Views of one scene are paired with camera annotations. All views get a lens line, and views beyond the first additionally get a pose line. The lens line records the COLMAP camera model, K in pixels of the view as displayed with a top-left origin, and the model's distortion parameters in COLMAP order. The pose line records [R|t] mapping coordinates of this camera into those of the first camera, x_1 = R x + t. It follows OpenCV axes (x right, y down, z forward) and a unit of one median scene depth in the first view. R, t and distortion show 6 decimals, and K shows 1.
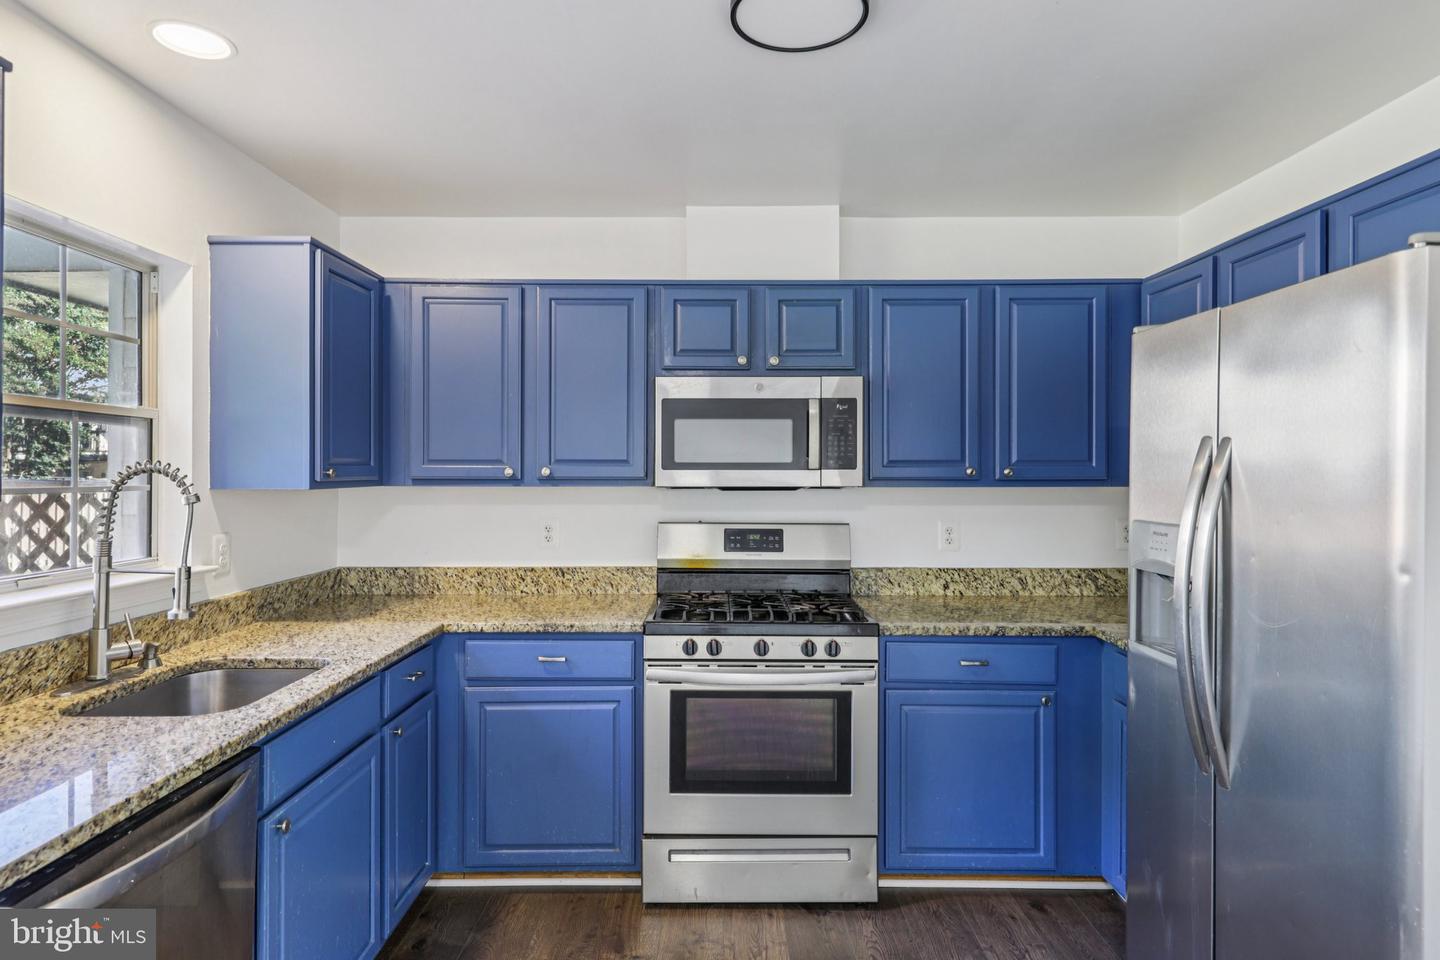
lens RADIAL K [[797.8, 0, 720.8], [0, 797.8, 471.7], [0, 0, 1]] dist [0.014313, -0.003615]
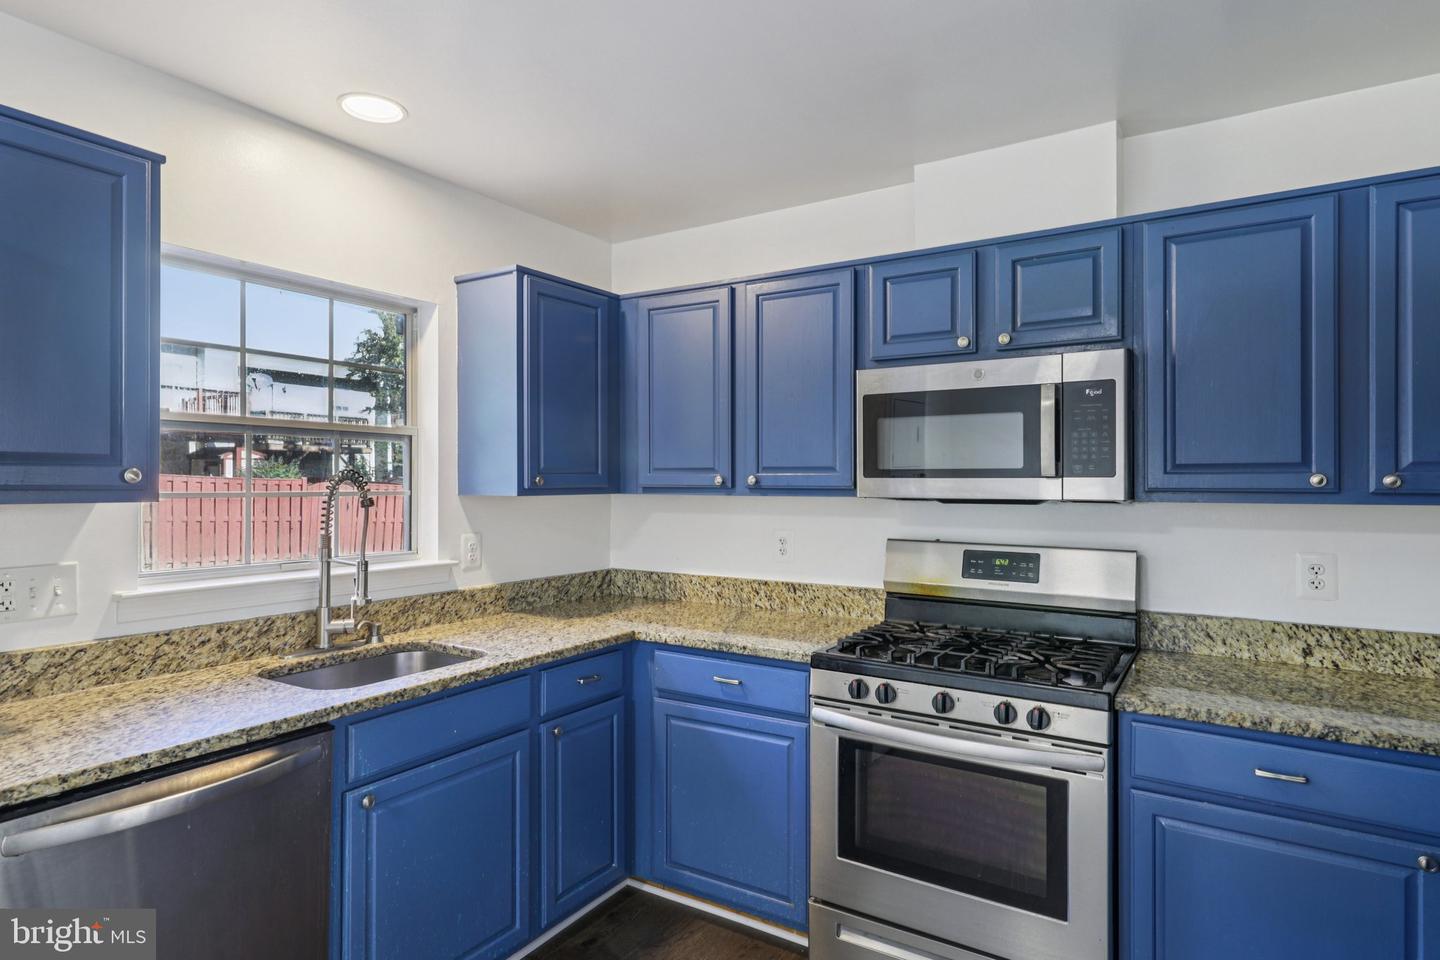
lens RADIAL K [[797.8, 0, 719.4], [0, 797.8, 483.4], [0, 0, 1]] dist [0.014313, -0.003615]
pose [[0.845288, 0.002853, -0.534303, 0.264523], [-0.001656, 0.999995, 0.002719, 0.001548], [0.534308, -0.001413, 0.845288, 0.196438]]
